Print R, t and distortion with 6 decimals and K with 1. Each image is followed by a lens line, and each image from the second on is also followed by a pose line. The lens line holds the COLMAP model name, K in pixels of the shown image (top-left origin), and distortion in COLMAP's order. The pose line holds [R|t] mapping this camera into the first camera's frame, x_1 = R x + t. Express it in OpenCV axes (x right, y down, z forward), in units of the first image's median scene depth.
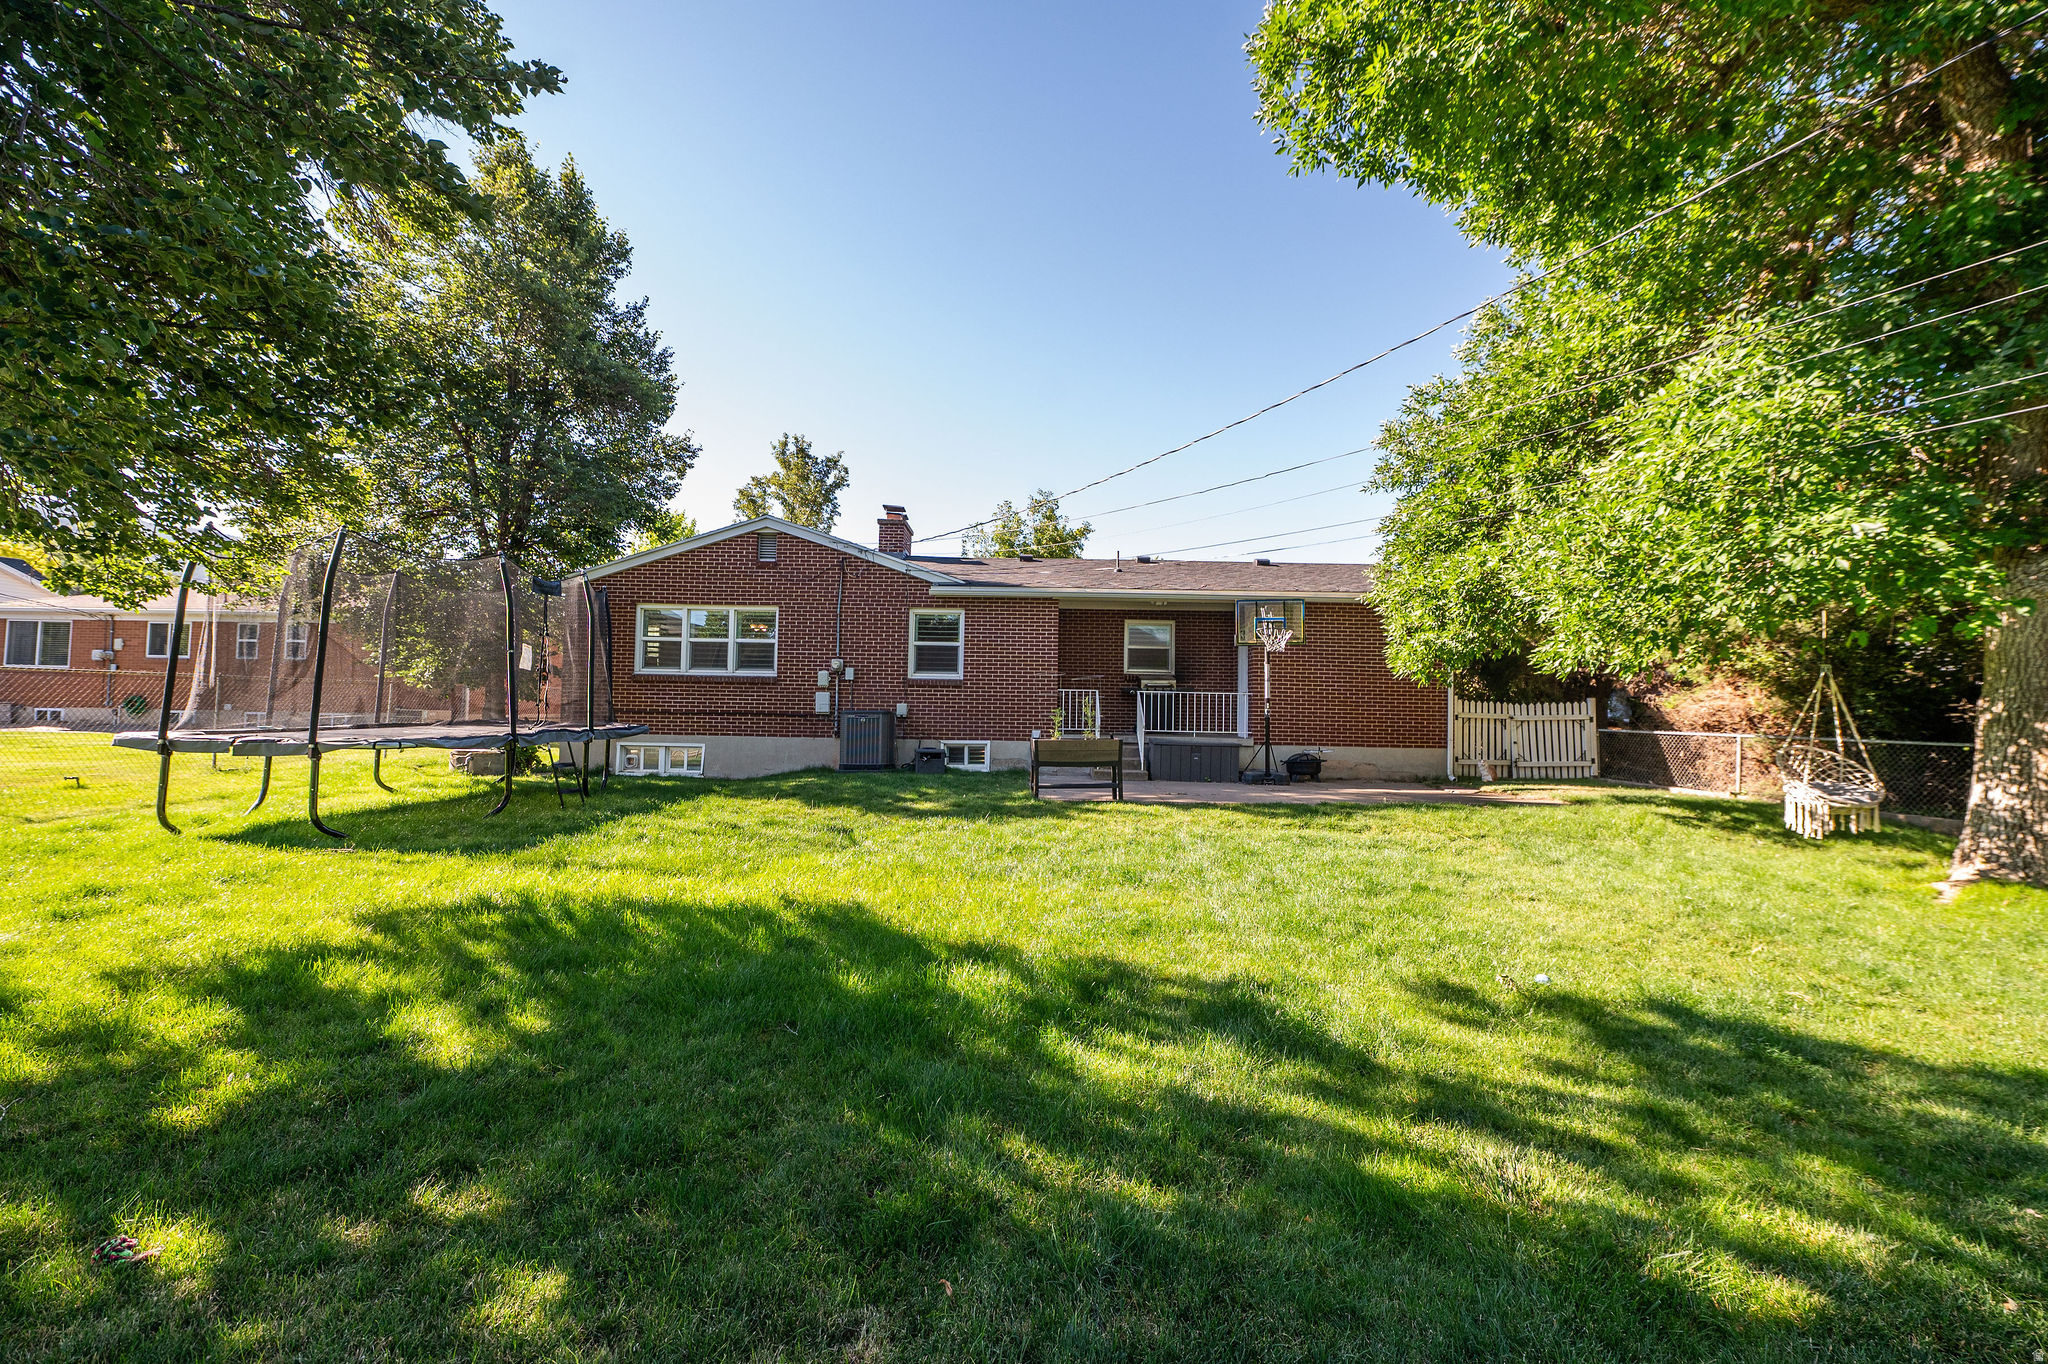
lens RADIAL K [[816.1, 0, 1024.7], [0, 816.1, 685.1], [0, 0, 1]] dist [-0.014813, 0.000270]
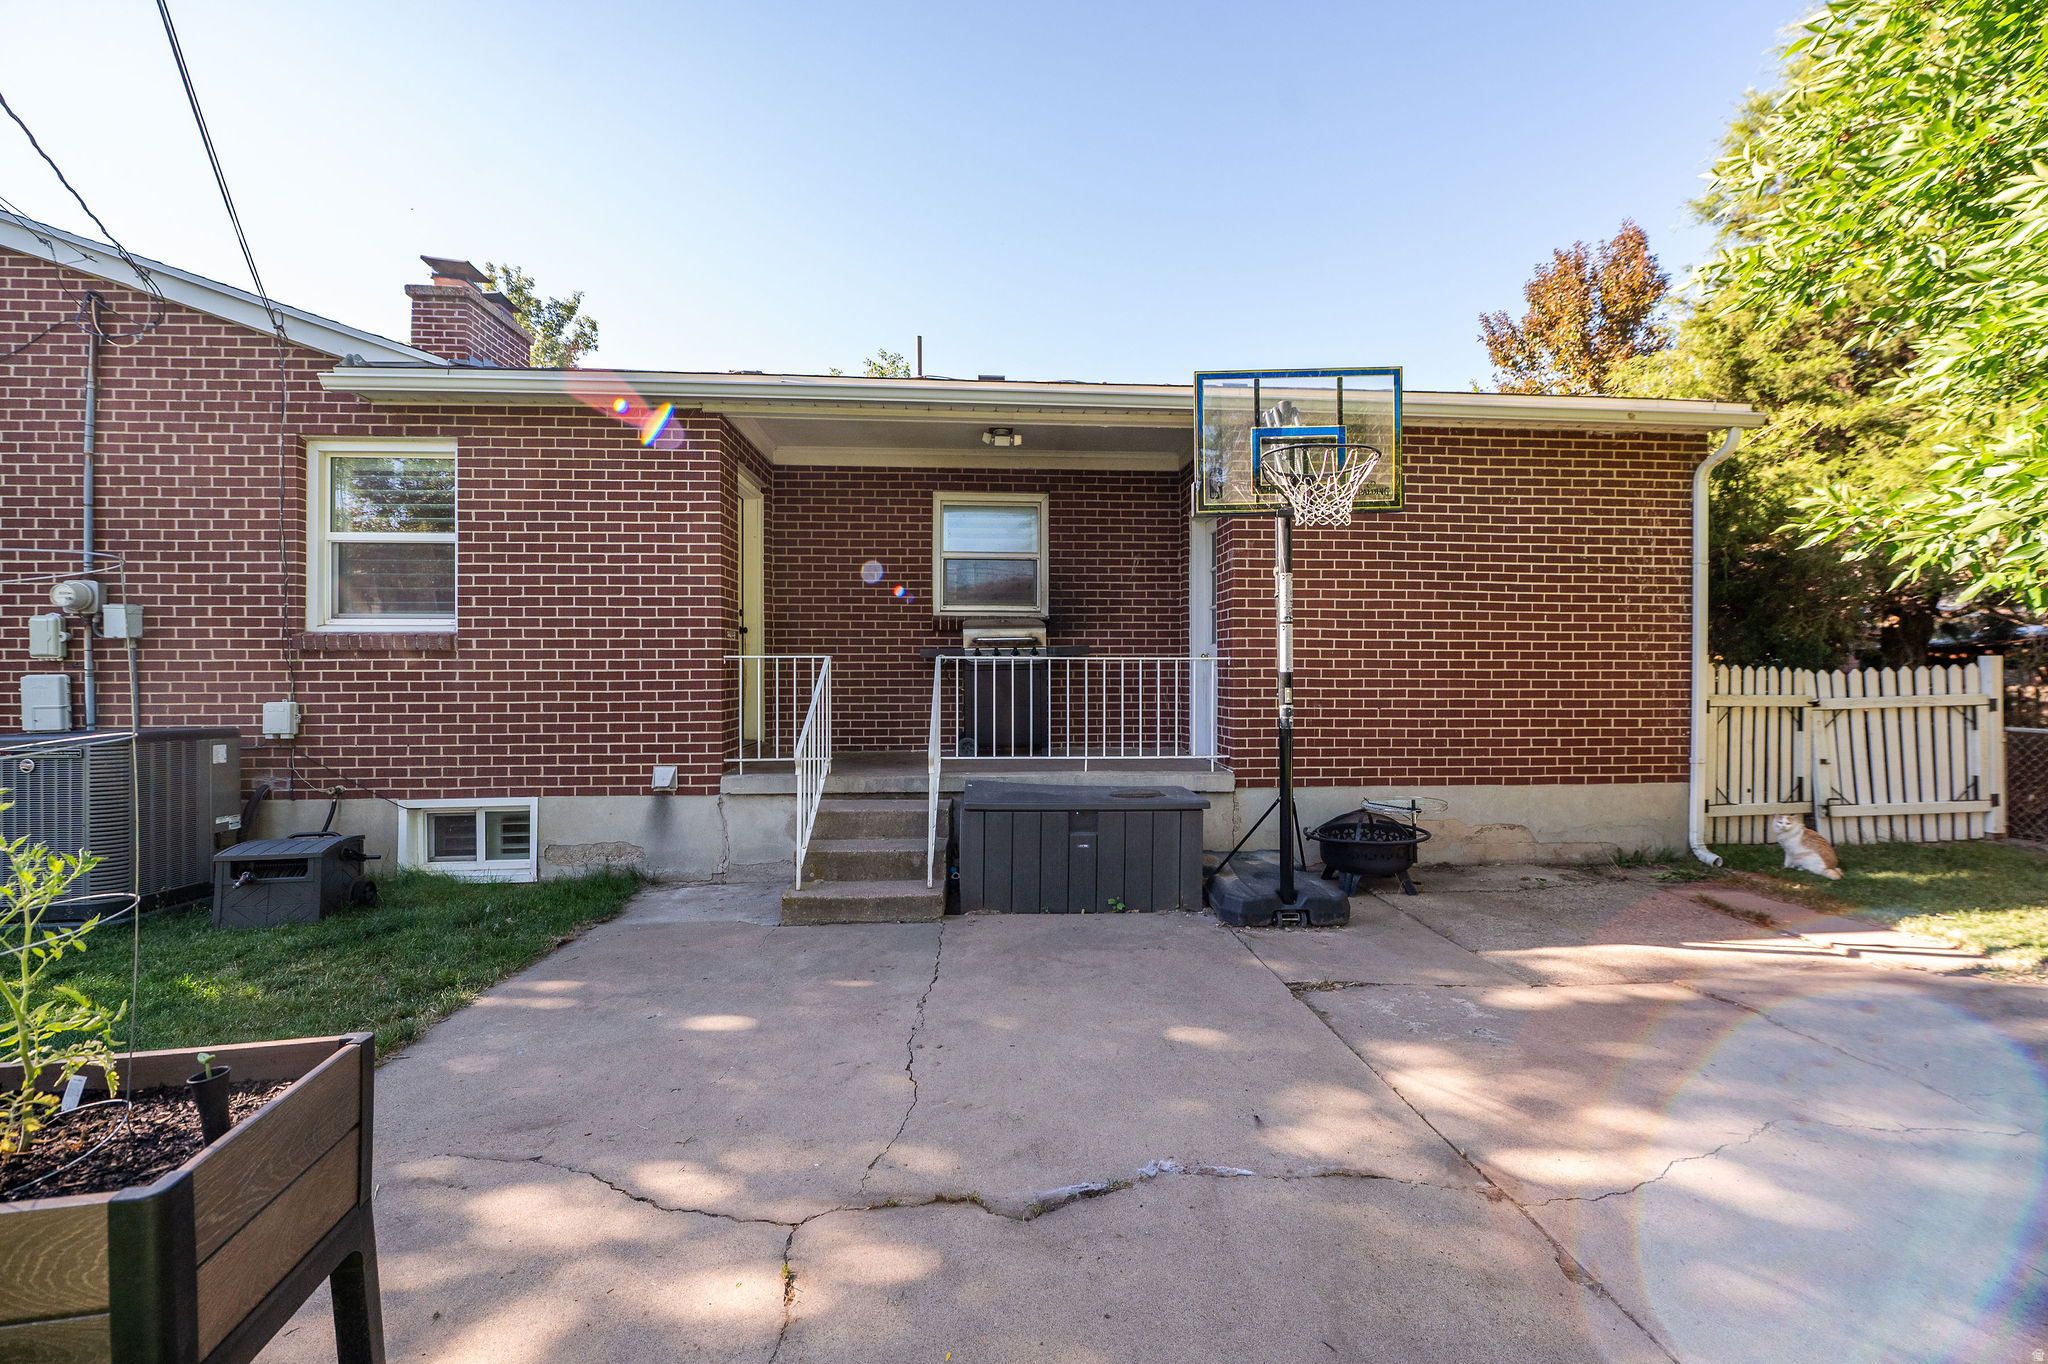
lens RADIAL K [[872.1, 0, 1022.8], [0, 872.1, 686.0], [0, 0, 1]] dist [-0.011309, -0.001704]
pose [[0.996299, -0.019615, 0.083688, 0.142698], [0.015733, 0.998781, 0.046791, 0.002649], [-0.084503, -0.045301, 0.995393, 0.583702]]
